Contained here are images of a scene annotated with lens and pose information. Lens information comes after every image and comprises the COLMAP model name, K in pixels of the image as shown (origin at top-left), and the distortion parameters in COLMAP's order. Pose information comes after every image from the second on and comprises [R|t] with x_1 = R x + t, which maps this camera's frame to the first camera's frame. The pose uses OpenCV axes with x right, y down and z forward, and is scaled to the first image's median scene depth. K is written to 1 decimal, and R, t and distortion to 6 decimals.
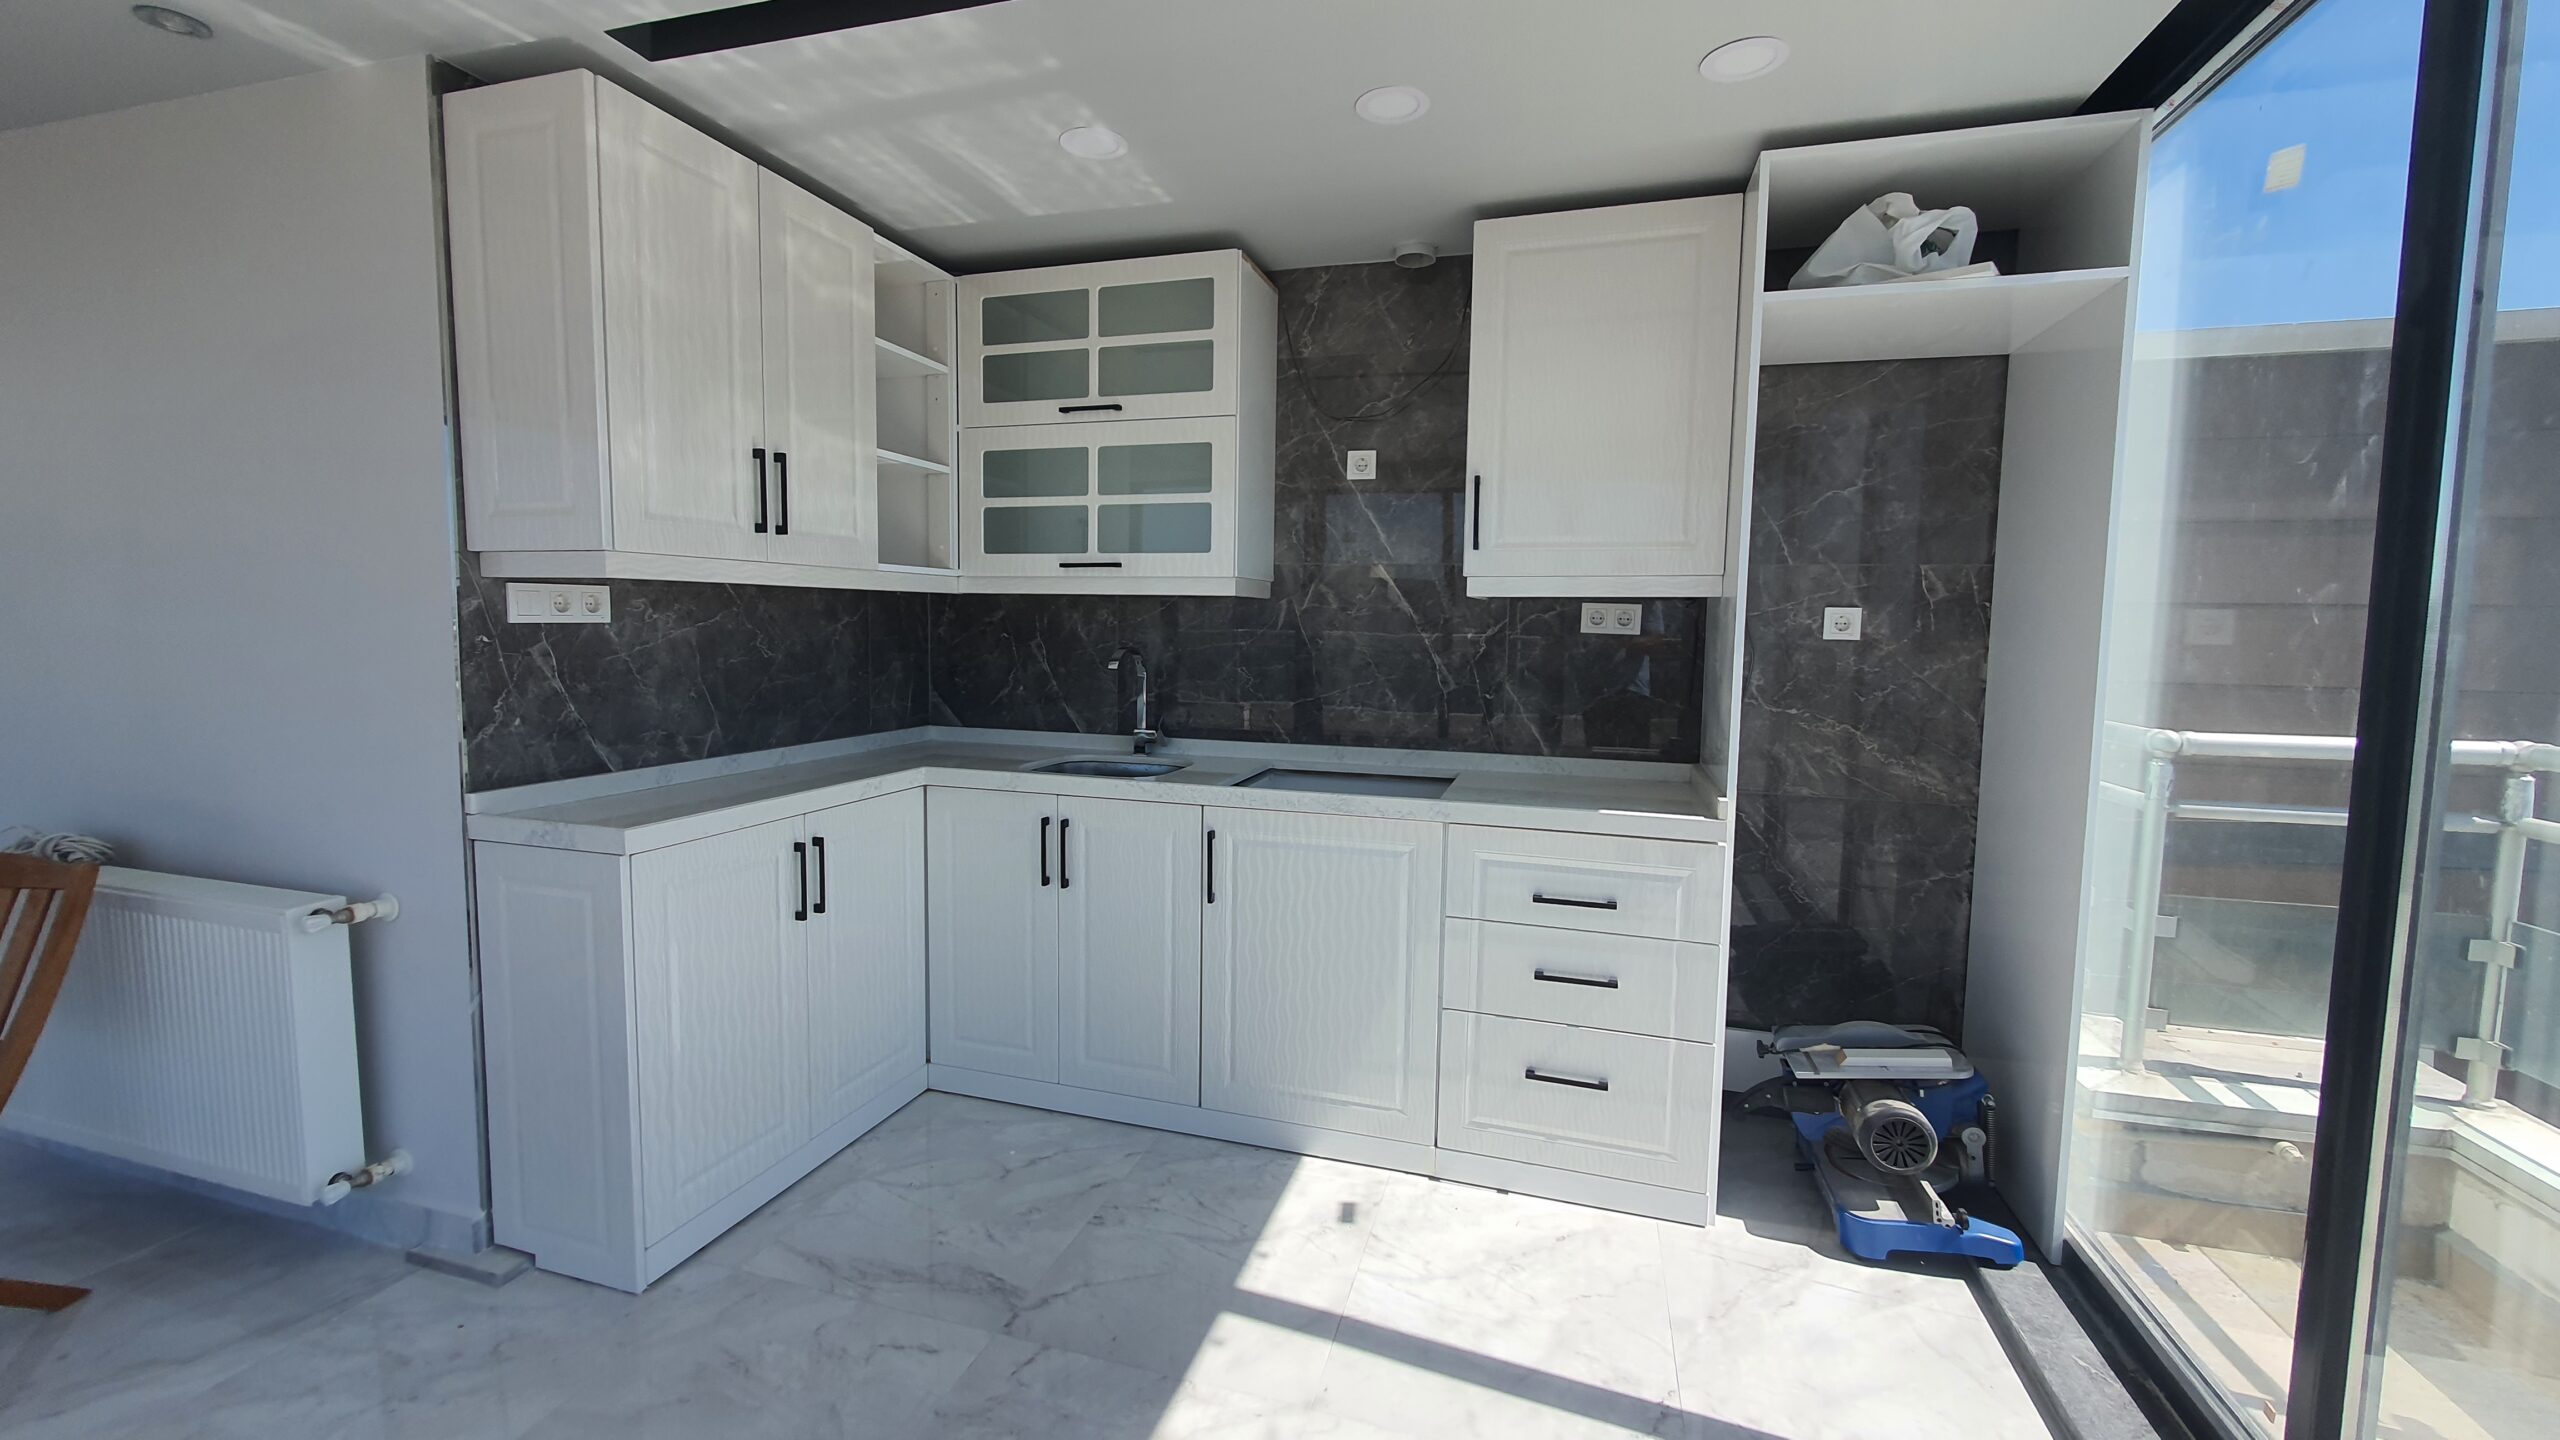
lens RADIAL K [[1022.7, 0, 1269.4], [0, 1022.7, 698.3], [0, 0, 1]] dist [-0.000774, 0.000248]
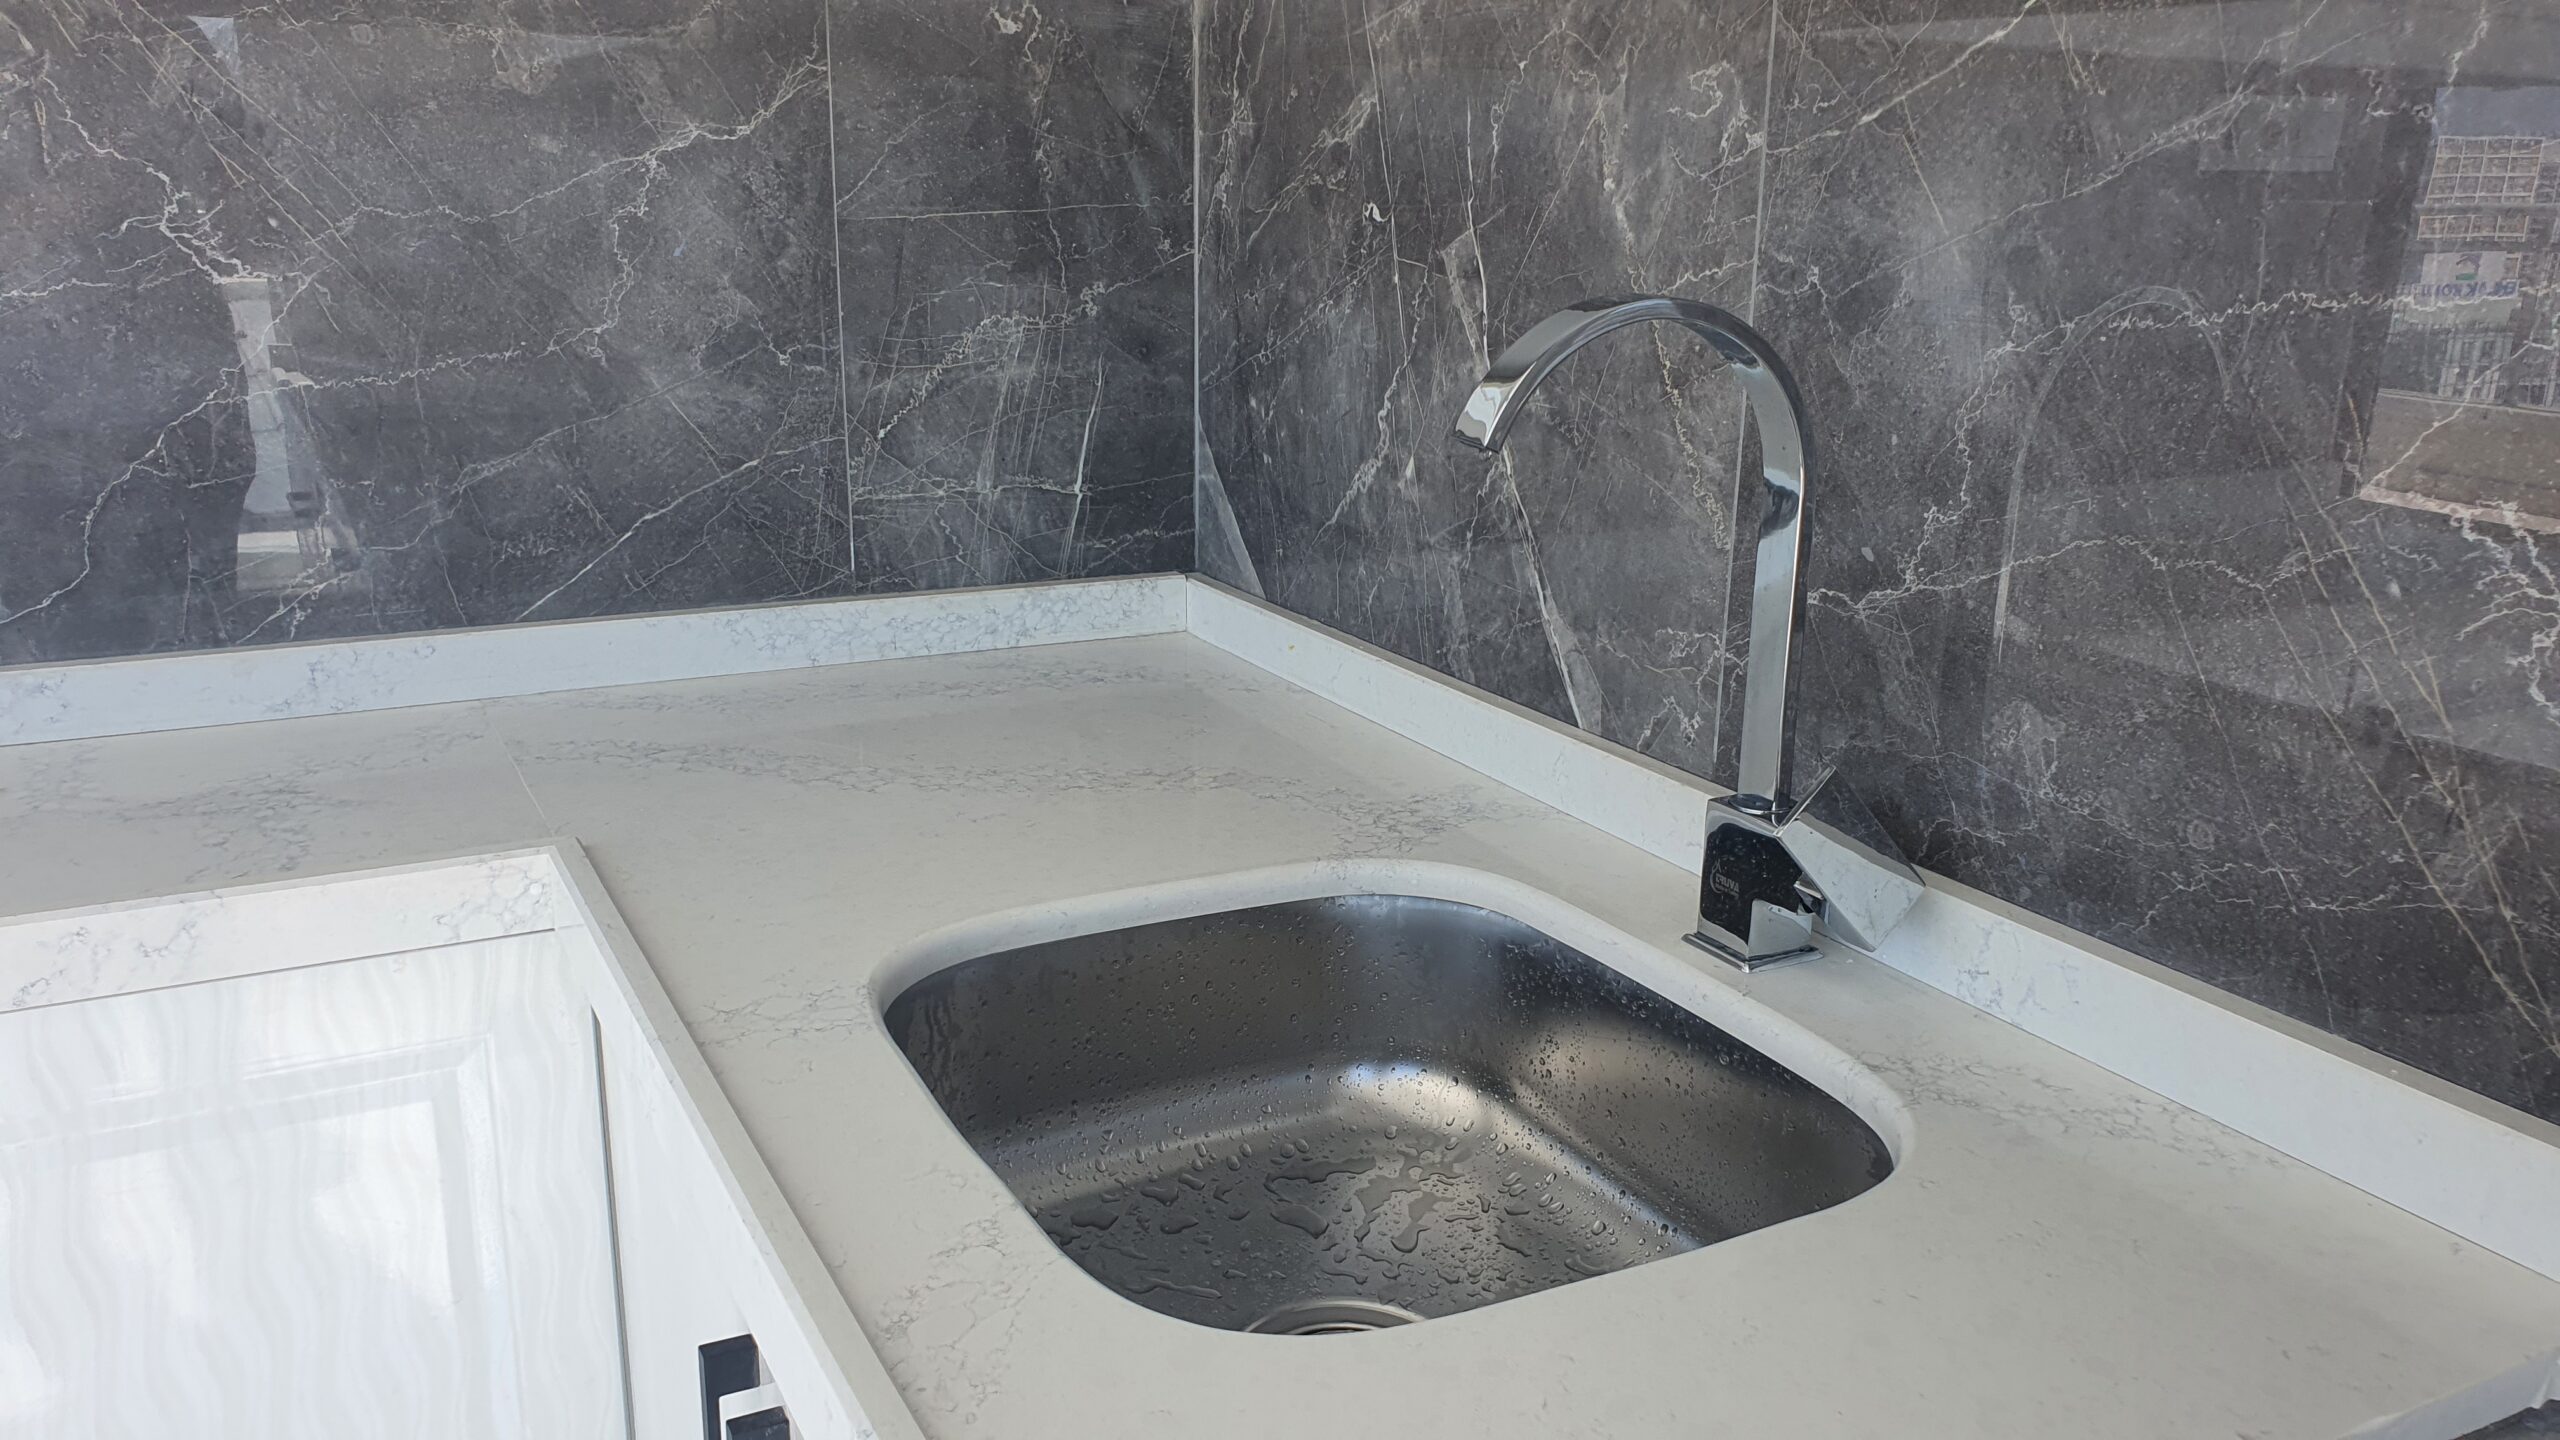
lens RADIAL K [[2000.6, 0, 1268.8], [0, 2000.6, 744.6], [0, 0, 1]] dist [0.022298, -0.014622]
pose [[0.679024, 0.193651, -0.708114, 0.057964], [-0.060445, 0.976054, 0.208963, -0.050897], [0.731623, -0.099089, 0.674469, 0.902969]]
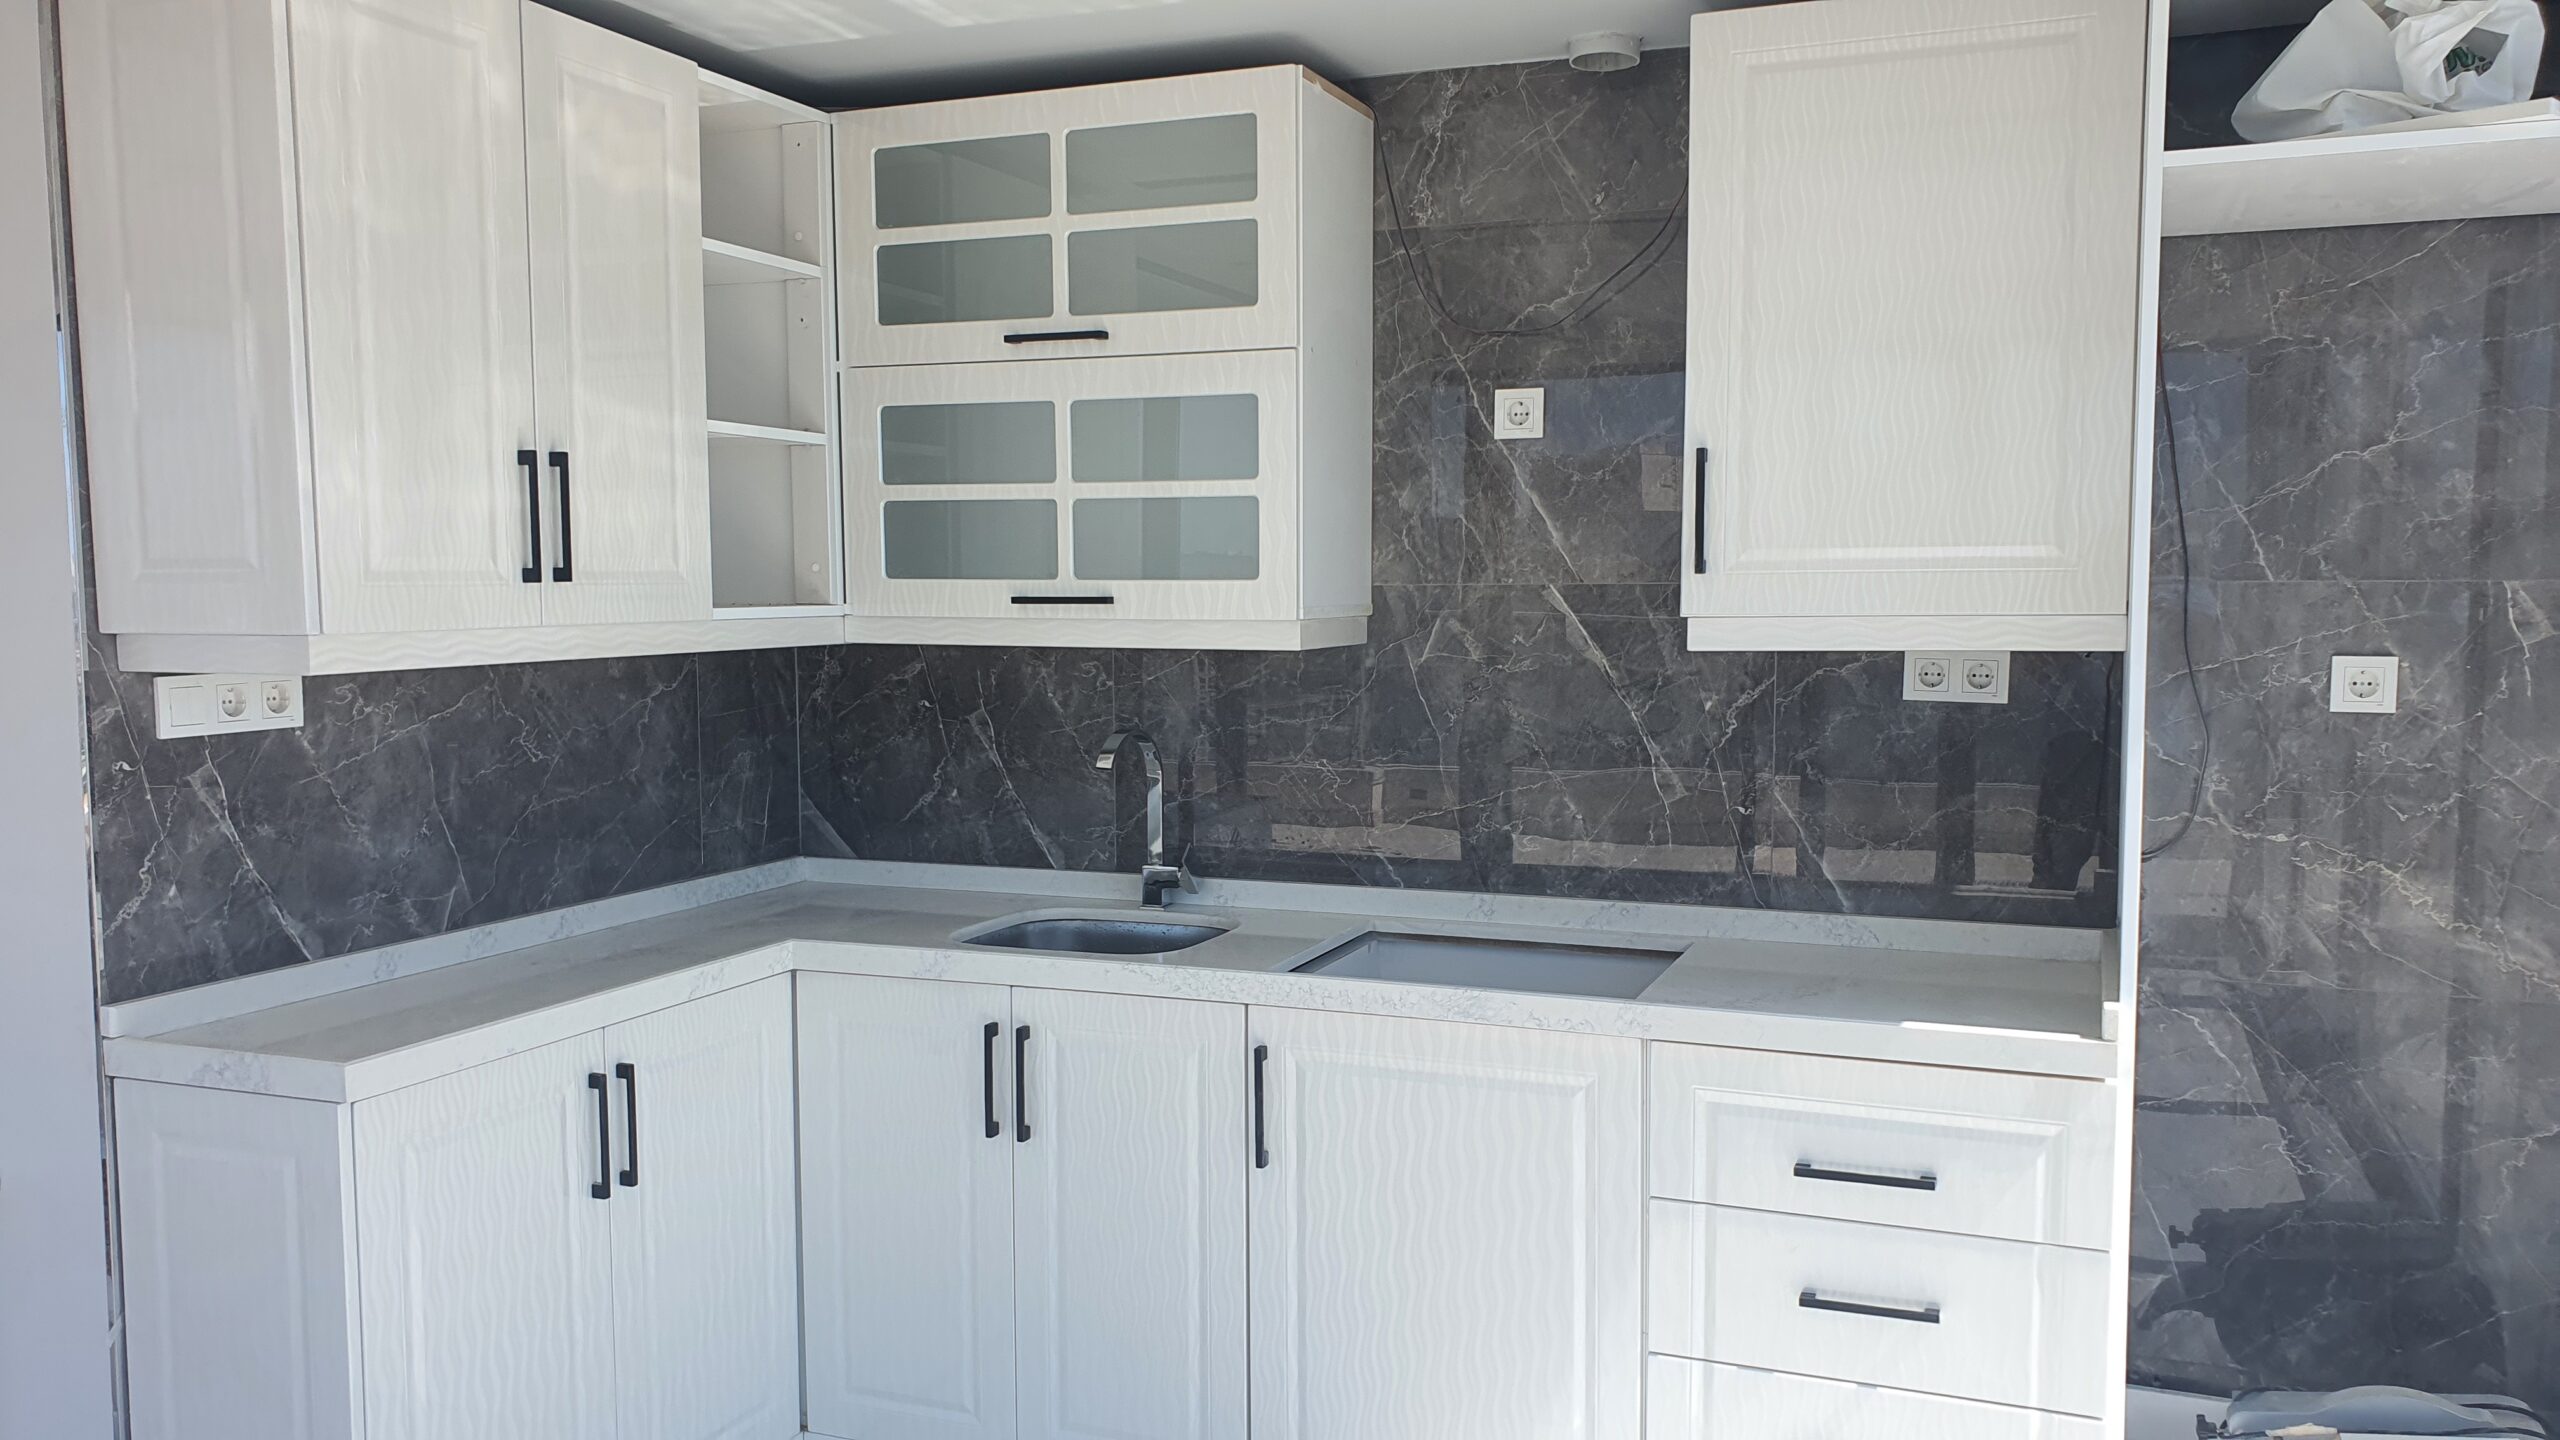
lens RADIAL K [[2000.6, 0, 1282.7], [0, 2000.6, 731.6], [0, 0, 1]] dist [0.022298, -0.014622]
pose [[0.996404, -0.013225, -0.083692, 0.054986], [0.013219, 0.999912, -0.000621, -0.054508], [0.083693, -0.000488, 0.996491, -0.164287]]
